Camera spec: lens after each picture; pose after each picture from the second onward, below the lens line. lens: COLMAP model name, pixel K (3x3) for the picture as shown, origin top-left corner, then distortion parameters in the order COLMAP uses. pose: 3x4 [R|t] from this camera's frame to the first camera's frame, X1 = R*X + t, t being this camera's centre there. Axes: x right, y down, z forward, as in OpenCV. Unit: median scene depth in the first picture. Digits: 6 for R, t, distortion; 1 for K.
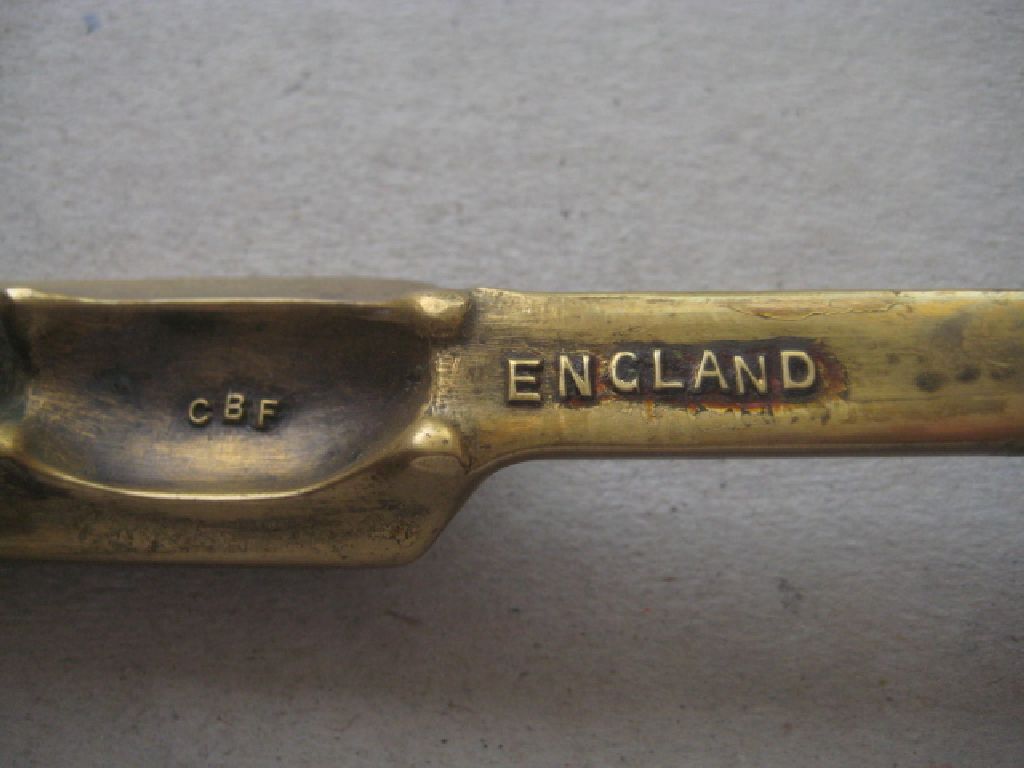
lens RADIAL K [[1080.4, 0, 508.7], [0, 1080.4, 382.2], [0, 0, 1]] dist [-0.109149, 0.000000]
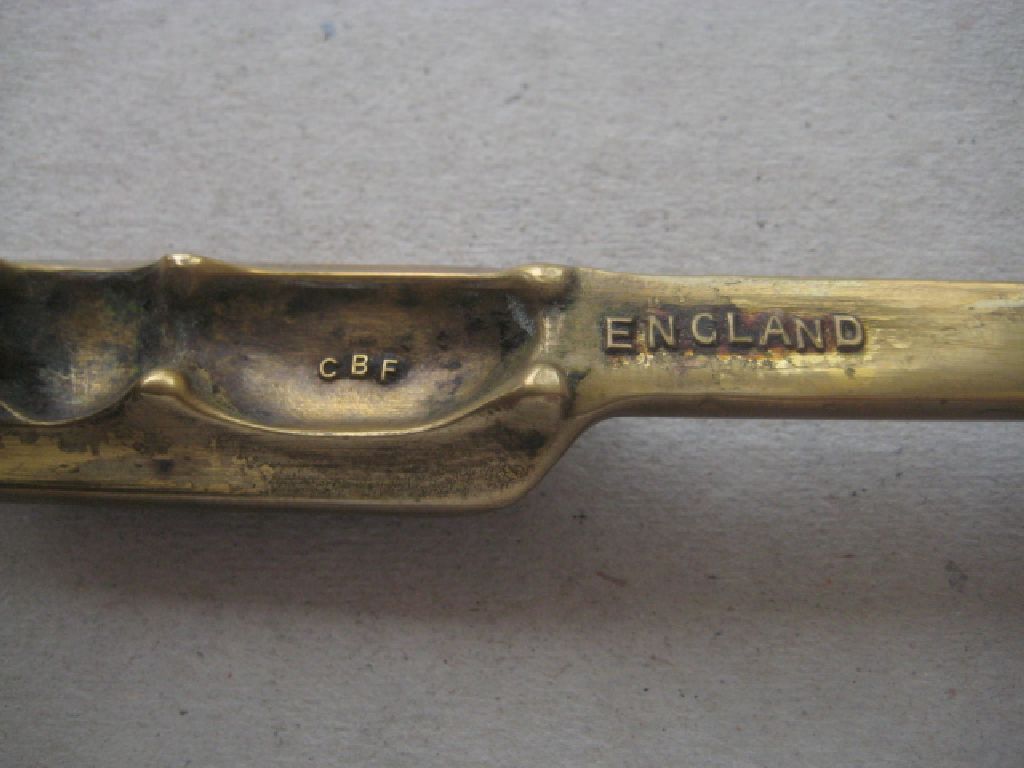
lens RADIAL K [[1080.4, 0, 514.6], [0, 1080.4, 383.4], [0, 0, 1]] dist [-0.109149, 0.000000]
pose [[0.997935, 0.046465, -0.044339, -0.143869], [-0.046054, 0.998887, 0.010236, 0.007487], [0.044766, -0.008173, 0.998964, -0.113682]]
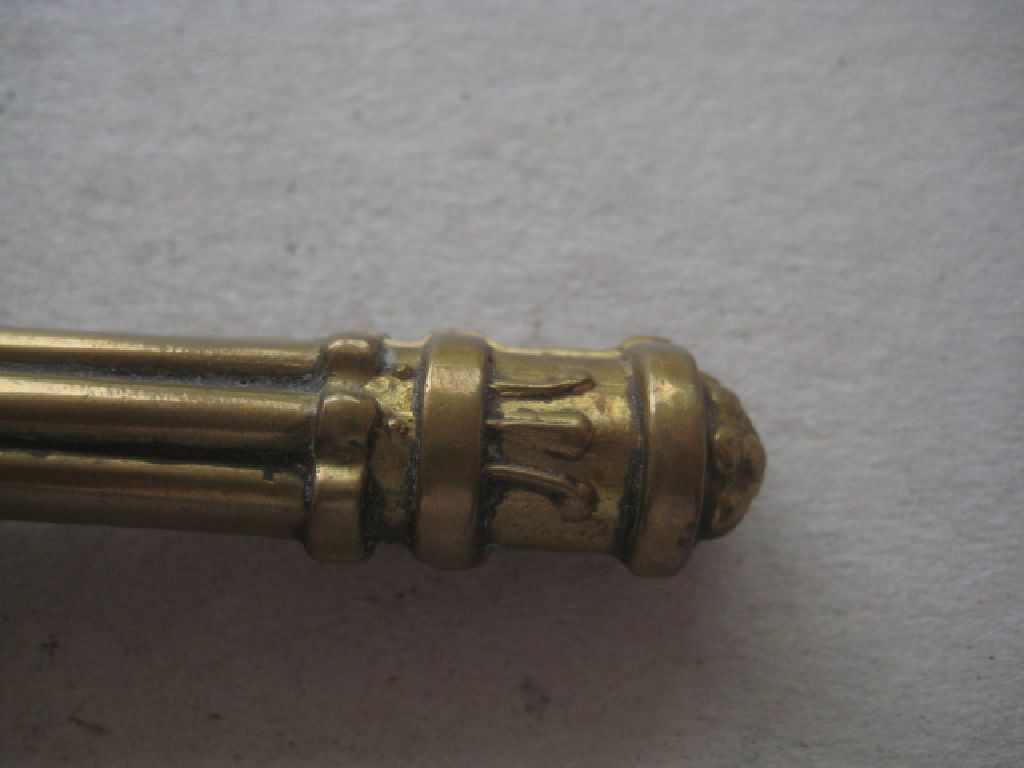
lens RADIAL K [[1080.4, 0, 507.2], [0, 1080.4, 387.1], [0, 0, 1]] dist [-0.109149, 0.000000]
pose [[0.999677, -0.024450, 0.006968, 0.216660], [0.024384, 0.999659, 0.009380, -0.048511], [-0.007195, -0.009207, 0.999932, 0.136610]]
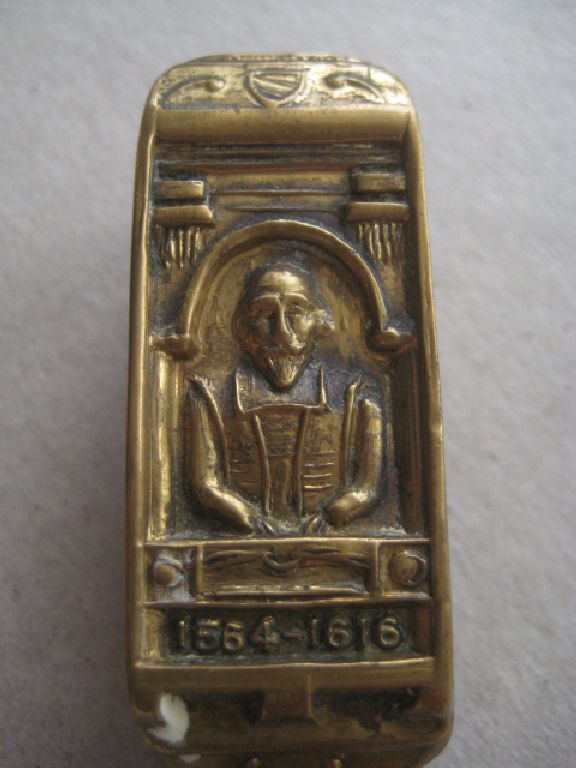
lens RADIAL K [[810.3, 0, 289.7], [0, 810.3, 380.6], [0, 0, 1]] dist [-0.109149, 0.000000]
pose [[0.700017, 0.696641, -0.157060, -0.431845], [-0.697014, 0.714371, 0.062007, -0.499509], [0.155395, 0.066067, 0.985641, 0.149902]]
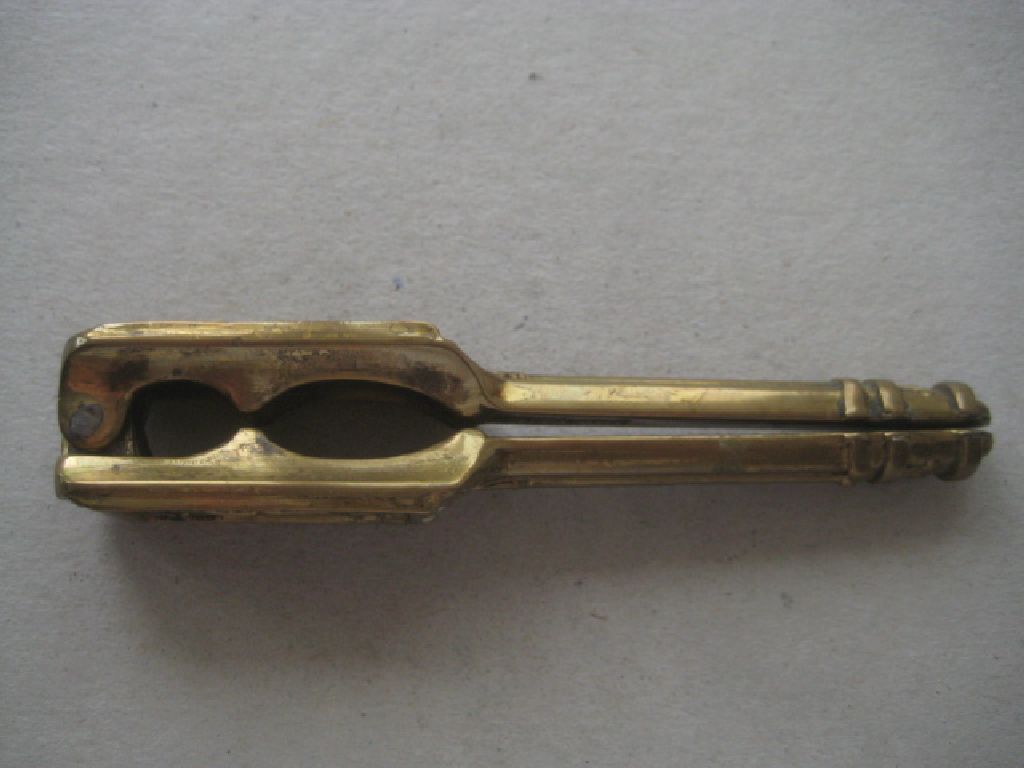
lens RADIAL K [[1080.4, 0, 514.2], [0, 1080.4, 380.8], [0, 0, 1]] dist [-0.109149, 0.000000]
pose [[0.997238, -0.013616, 0.073011, -0.358936], [0.005984, 0.994585, 0.103752, -0.388471], [-0.074028, -0.103028, 0.991920, -0.845173]]
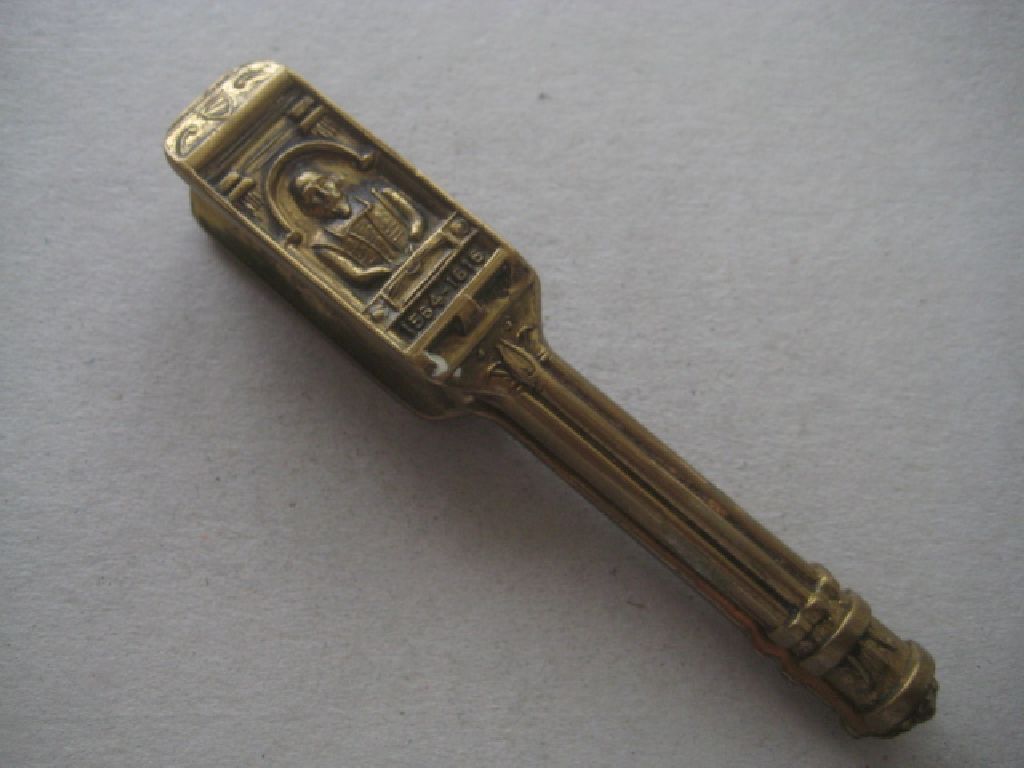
lens RADIAL K [[1080.4, 0, 515.7], [0, 1080.4, 387.5], [0, 0, 1]] dist [-0.109149, 0.000000]
pose [[0.993655, -0.040597, 0.104891, -0.462953], [0.043931, 0.998594, -0.029671, -0.121461], [-0.103539, 0.034090, 0.994041, -0.876536]]
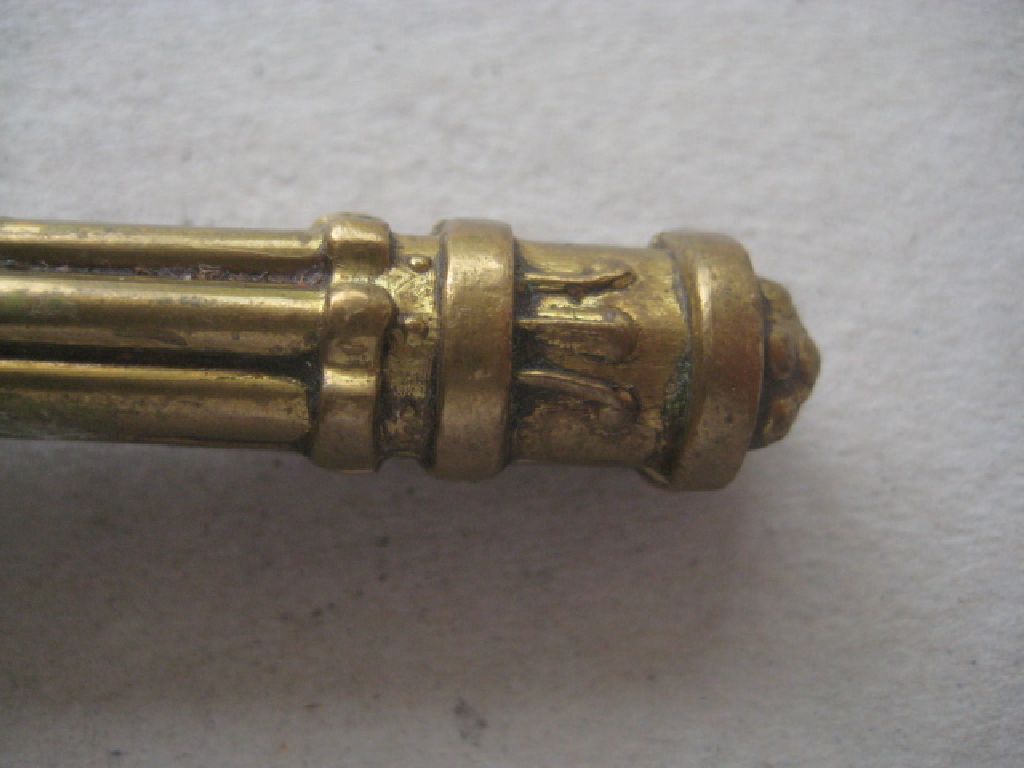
lens RADIAL K [[1080.4, 0, 509.8], [0, 1080.4, 385.8], [0, 0, 1]] dist [-0.109149, 0.000000]
pose [[0.997960, -0.052903, 0.035726, 0.248802], [0.050785, 0.997035, 0.057809, -0.073212], [-0.038679, -0.055876, 0.997688, 0.224760]]
